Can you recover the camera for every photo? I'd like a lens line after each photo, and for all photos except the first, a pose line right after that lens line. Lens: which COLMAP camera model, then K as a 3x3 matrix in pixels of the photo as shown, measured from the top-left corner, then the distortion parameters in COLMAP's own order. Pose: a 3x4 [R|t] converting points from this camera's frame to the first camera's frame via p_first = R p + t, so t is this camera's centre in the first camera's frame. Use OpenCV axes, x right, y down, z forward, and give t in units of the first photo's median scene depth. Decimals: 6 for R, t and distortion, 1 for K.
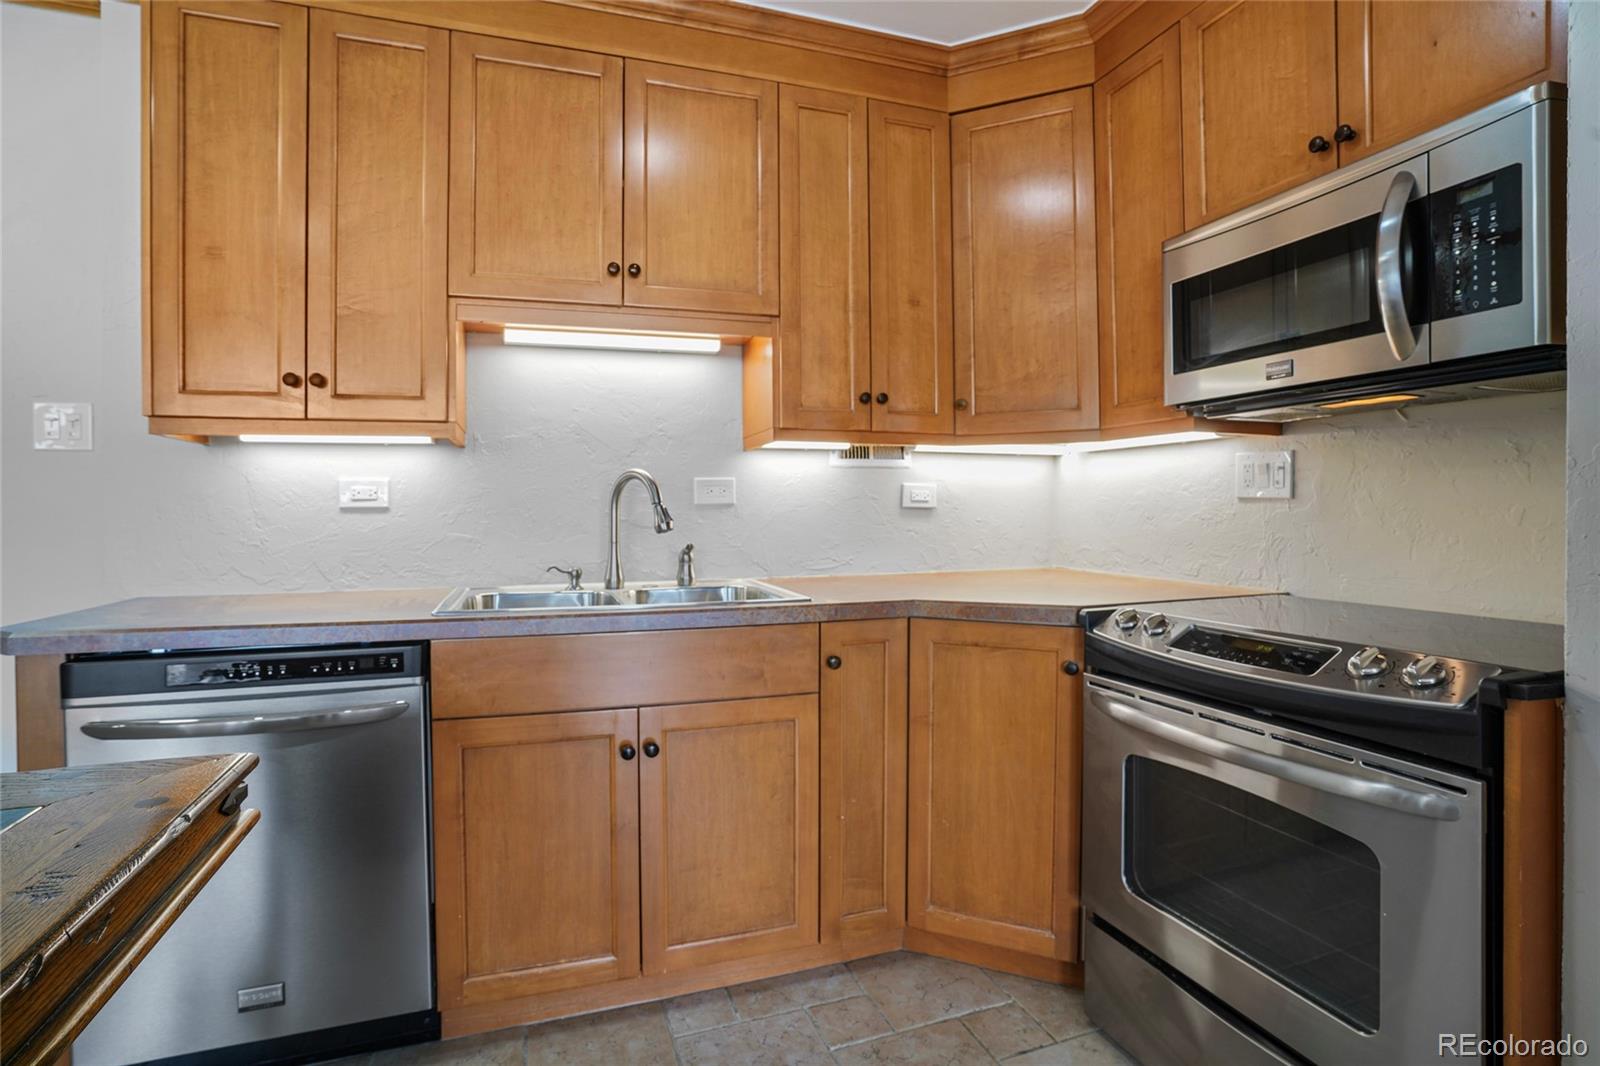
lens RADIAL K [[795.4, 0, 793.5], [0, 795.4, 506.5], [0, 0, 1]] dist [-0.086276, 0.049899]
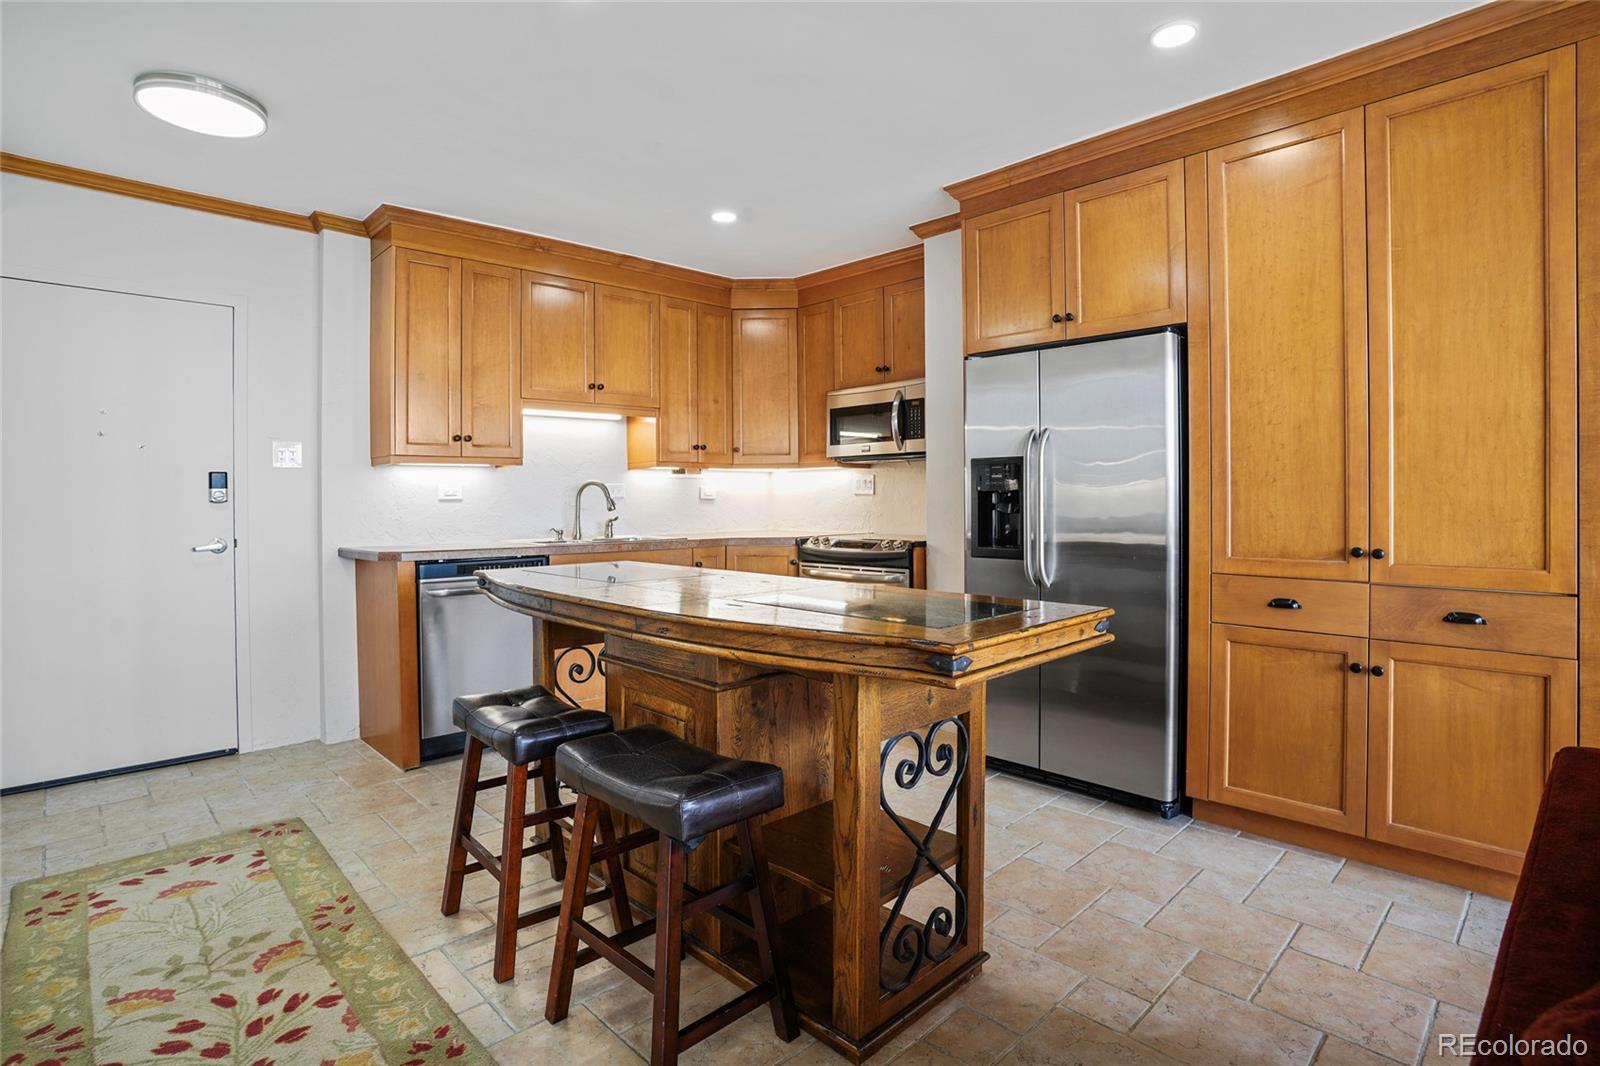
lens RADIAL K [[801.1, 0, 796.7], [0, 801.1, 497.5], [0, 0, 1]] dist [-0.087538, 0.041833]
pose [[0.906733, -0.001952, 0.421701, -0.650817], [0.003389, 0.999991, -0.002658, 0.005238], [-0.421692, 0.003839, 0.906731, -1.206133]]
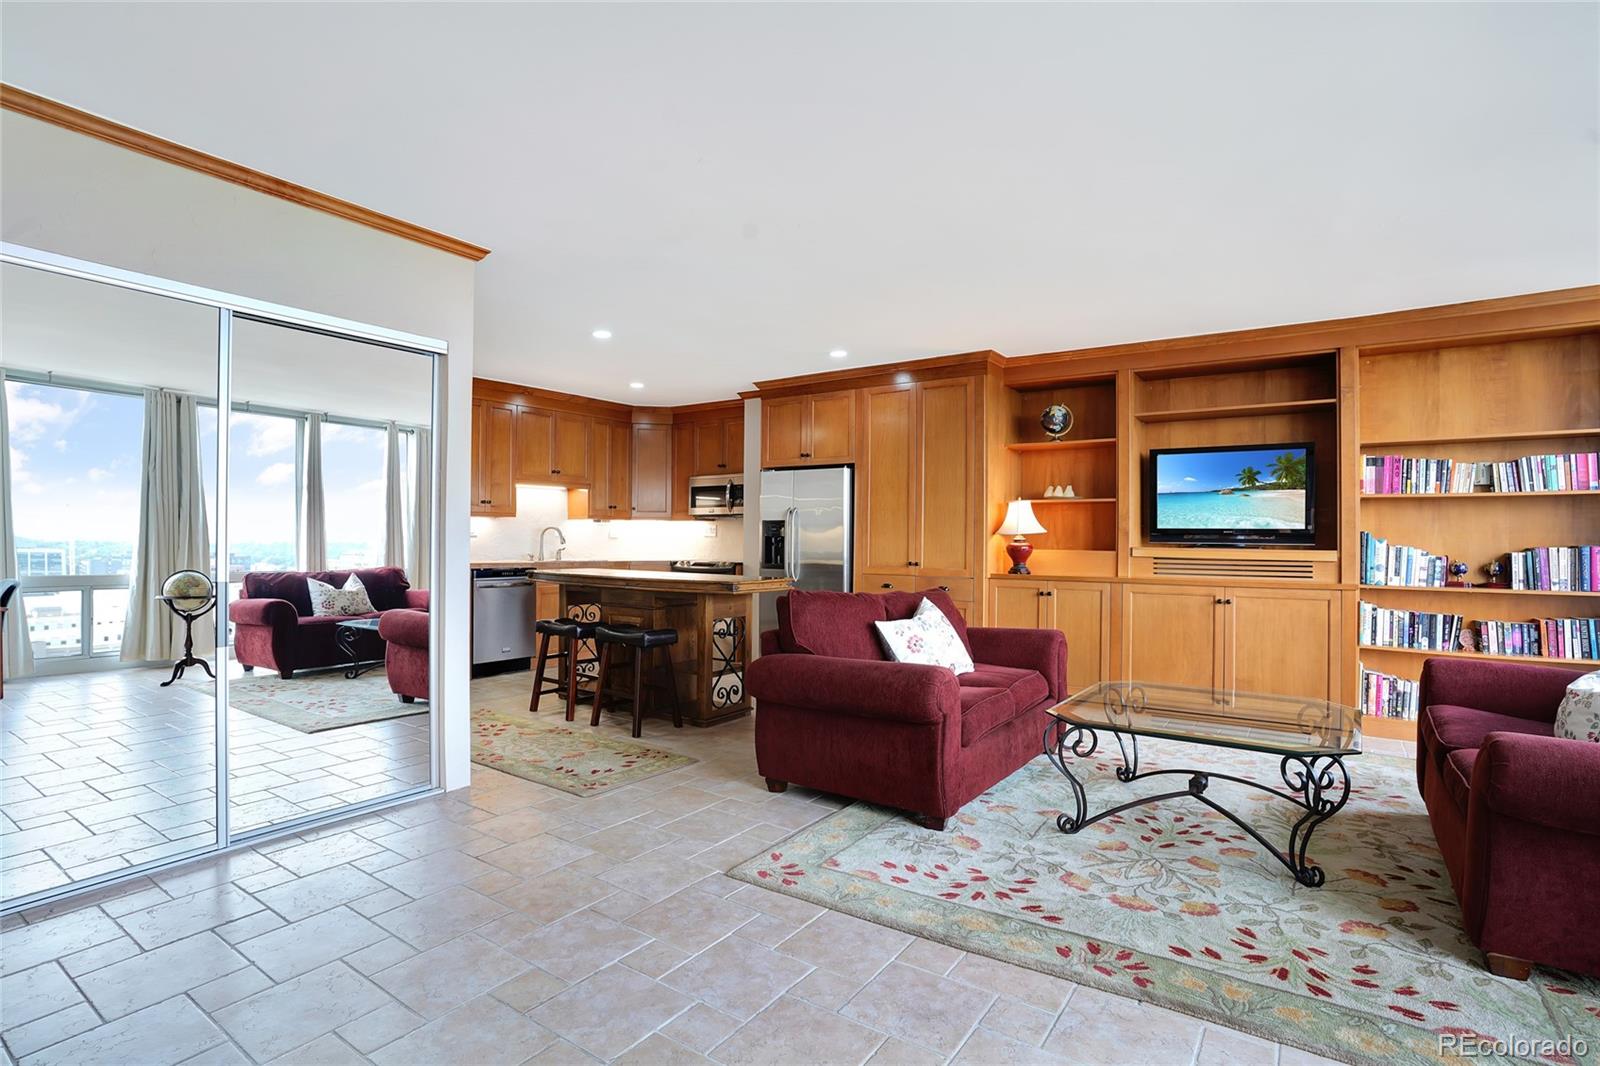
lens RADIAL K [[780.7, 0, 798.9], [0, 780.7, 531.7], [0, 0, 1]] dist [-0.078940, 0.035889]
pose [[0.808045, 0.015339, 0.588922, -1.465032], [-0.010459, 0.999877, -0.011692, 0.007370], [-0.589028, 0.003288, 0.808106, -2.653071]]
